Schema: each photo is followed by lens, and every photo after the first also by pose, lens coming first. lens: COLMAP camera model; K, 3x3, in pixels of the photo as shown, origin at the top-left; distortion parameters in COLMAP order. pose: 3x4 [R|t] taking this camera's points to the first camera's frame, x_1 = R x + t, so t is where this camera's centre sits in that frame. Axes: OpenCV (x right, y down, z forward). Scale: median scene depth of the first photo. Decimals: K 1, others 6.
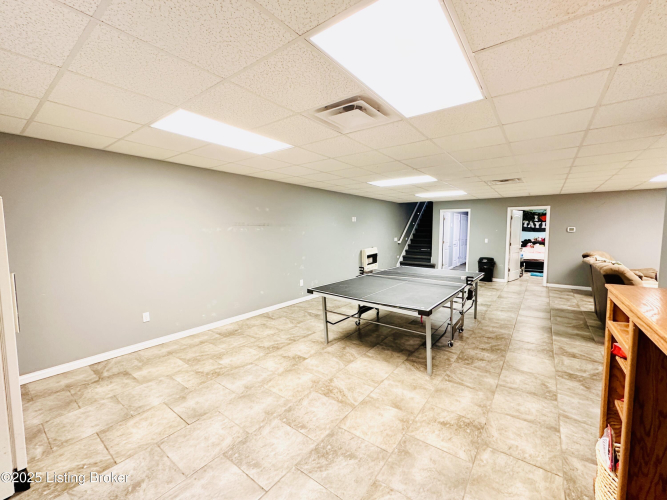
lens RADIAL K [[273.4, 0, 333.5], [0, 273.4, 250.0], [0, 0, 1]] dist [0.000598, 0.000194]
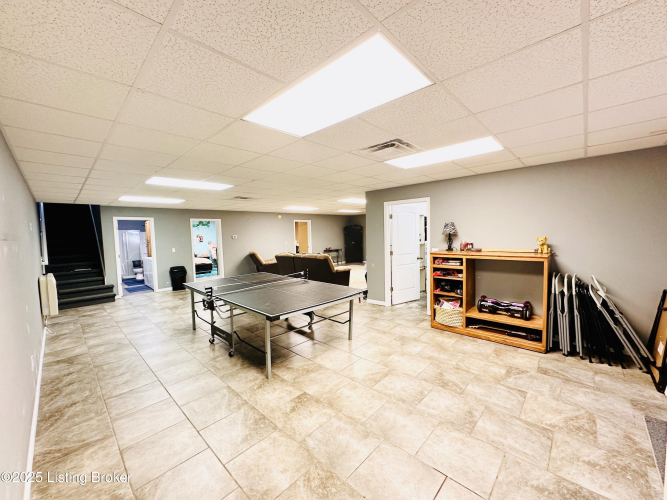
lens RADIAL K [[266.0, 0, 336.7], [0, 266.0, 248.6], [0, 0, 1]] dist [-0.001213, -0.000076]
pose [[0.120009, -0.061488, 0.990867, -0.960246], [0.105223, 0.993246, 0.048892, -0.070506], [-0.987181, 0.098394, 0.125668, 0.855154]]
